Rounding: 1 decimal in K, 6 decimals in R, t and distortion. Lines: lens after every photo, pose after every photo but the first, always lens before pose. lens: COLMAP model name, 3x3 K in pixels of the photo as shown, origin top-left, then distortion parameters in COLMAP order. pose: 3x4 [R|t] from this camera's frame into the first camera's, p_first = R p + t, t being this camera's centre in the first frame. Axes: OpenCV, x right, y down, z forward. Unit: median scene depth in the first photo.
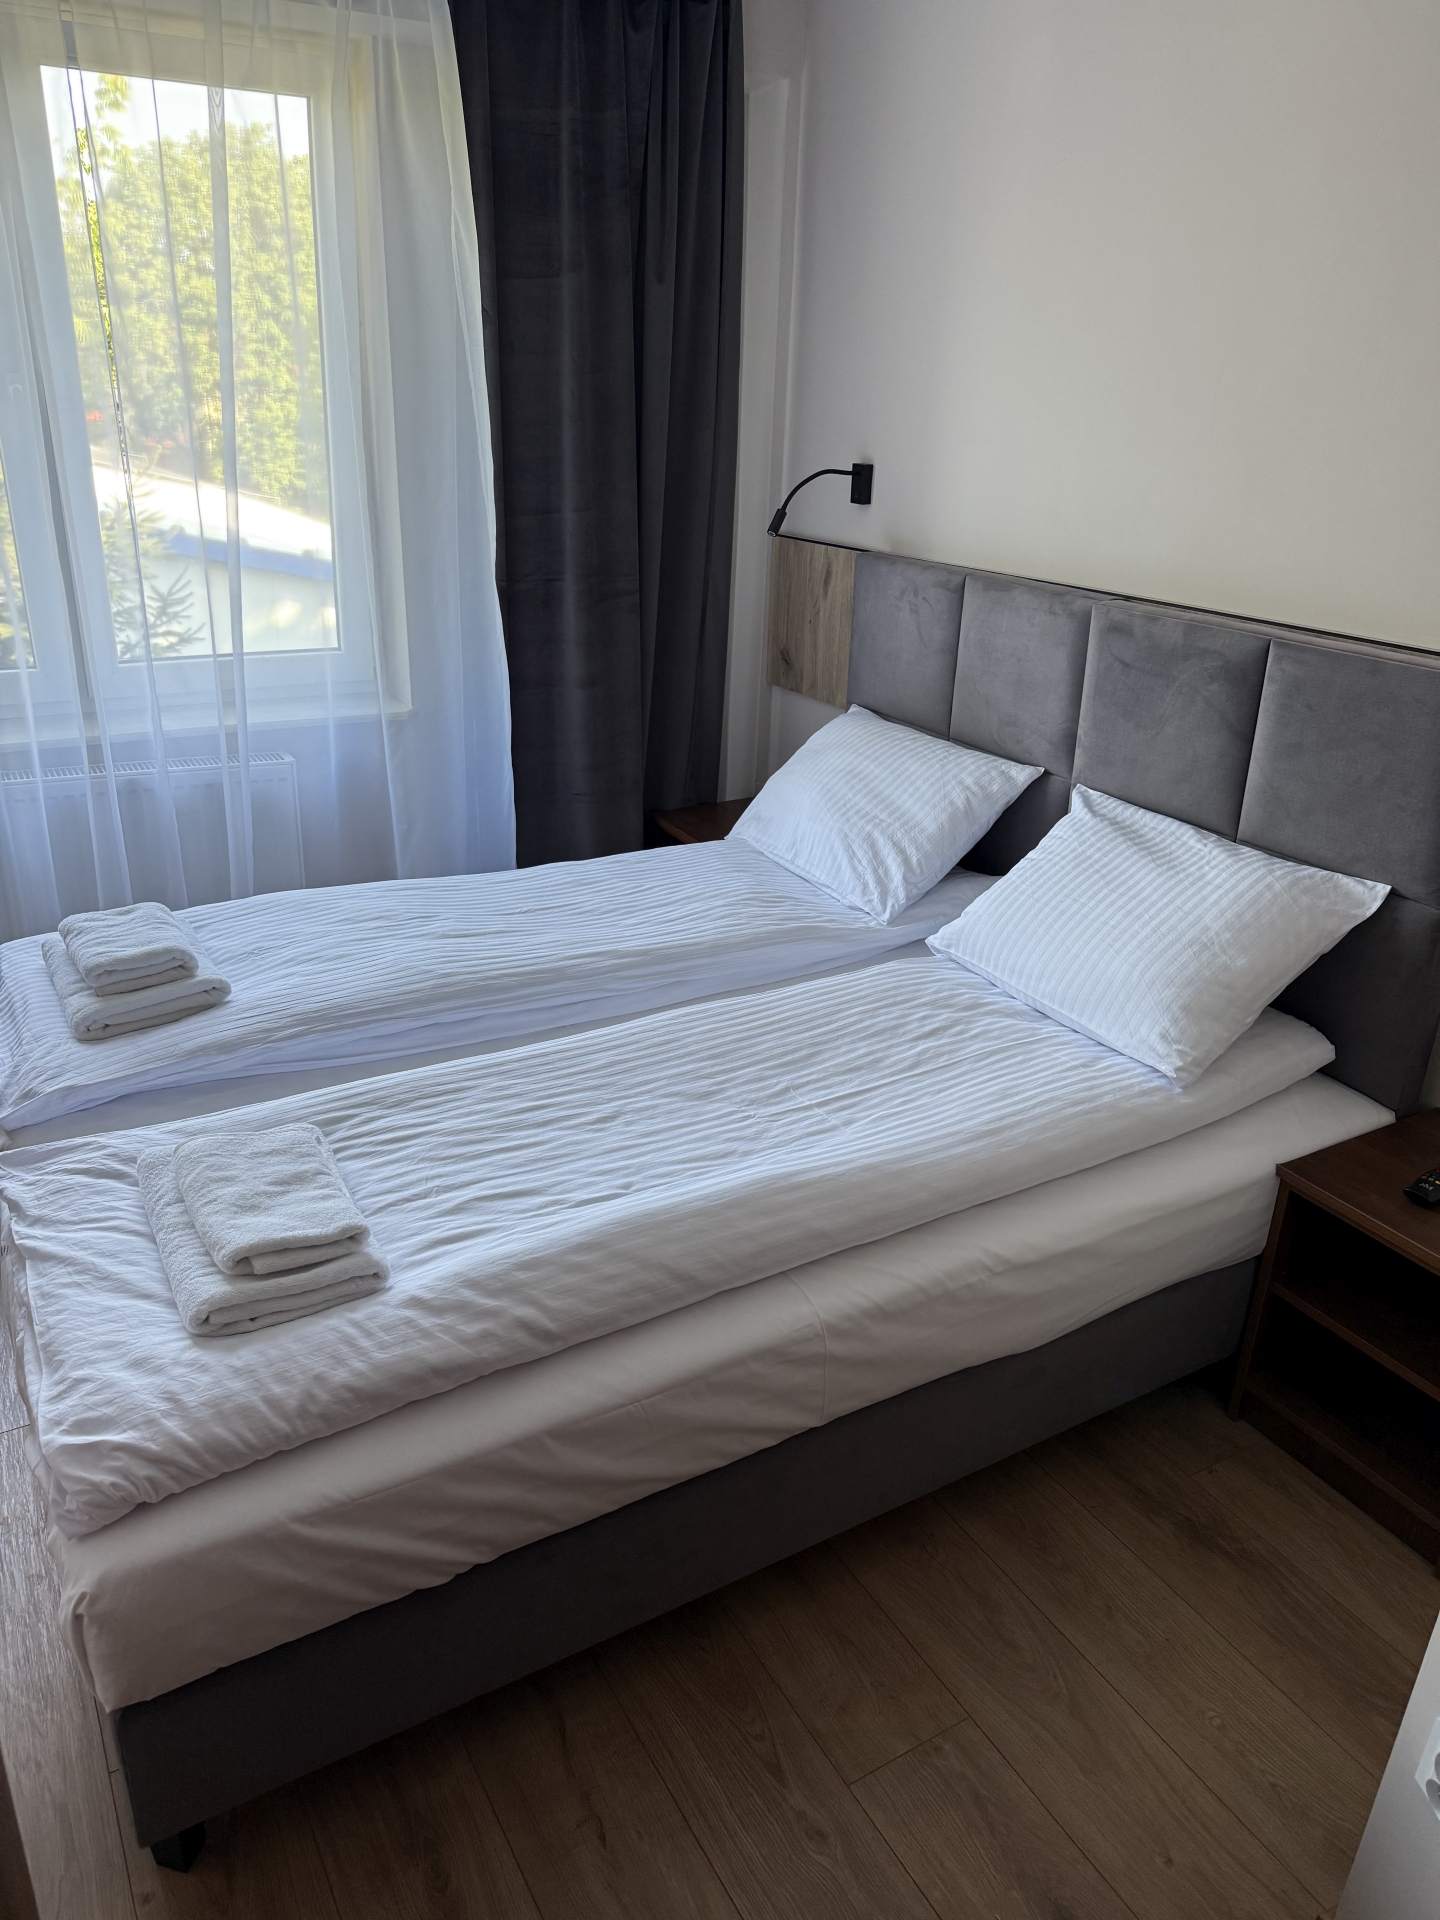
lens RADIAL K [[1352.0, 0, 714.5], [0, 1352.0, 969.6], [0, 0, 1]] dist [0.042202, -0.061072]
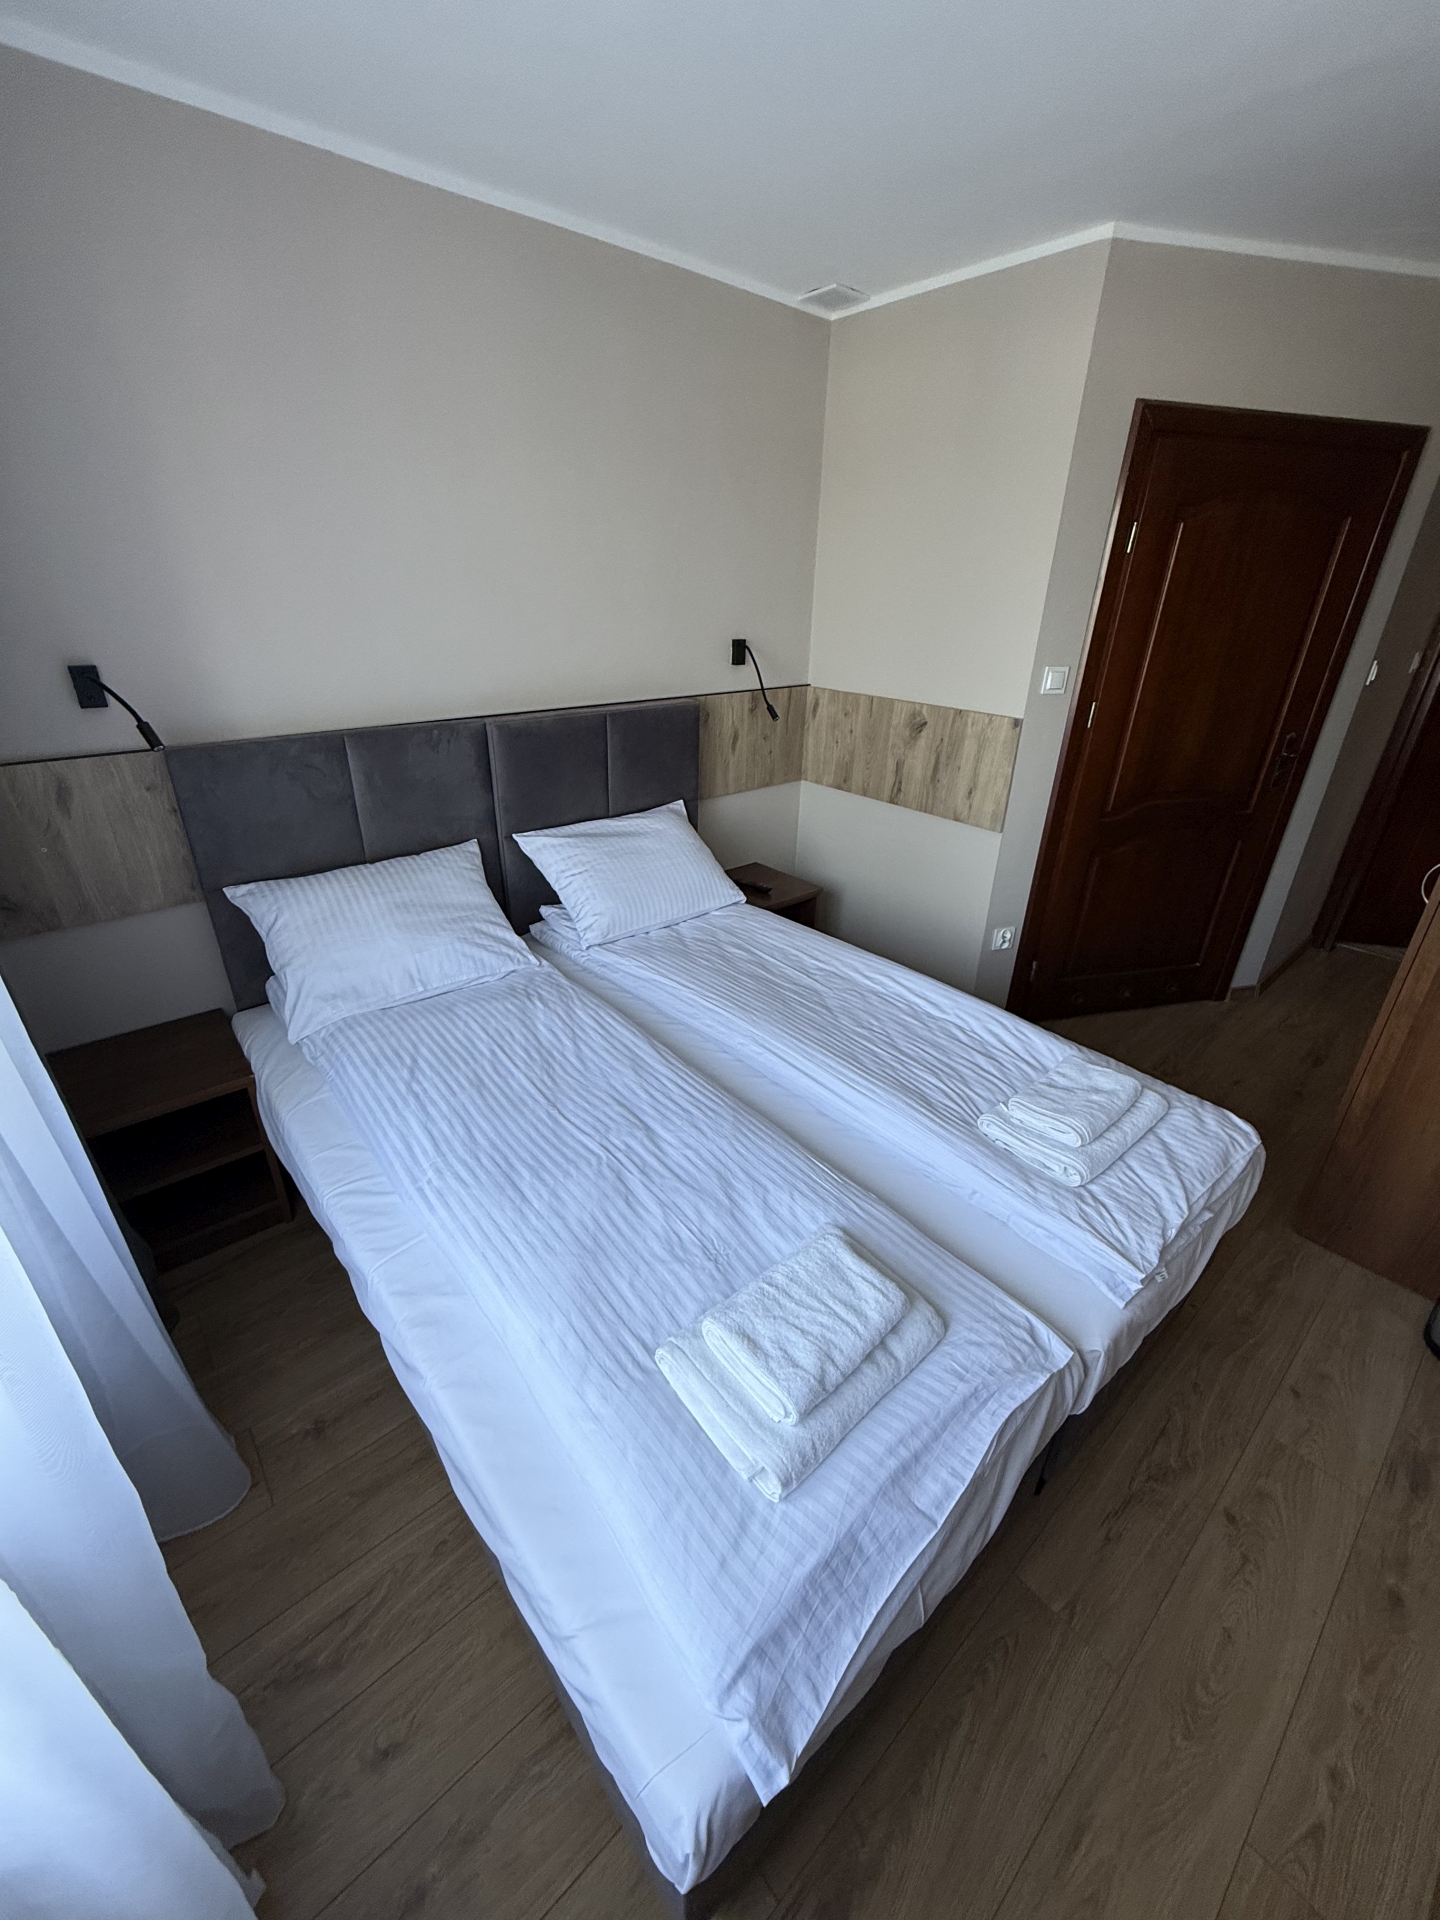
lens RADIAL K [[760.2, 0, 725.8], [0, 760.2, 948.2], [0, 0, 1]] dist [-0.006557, 0.001741]
pose [[-0.177486, -0.459144, 0.870451, -0.725062], [0.361753, 0.792131, 0.491593, -0.445968], [-0.915223, 0.402139, 0.025505, 0.939061]]
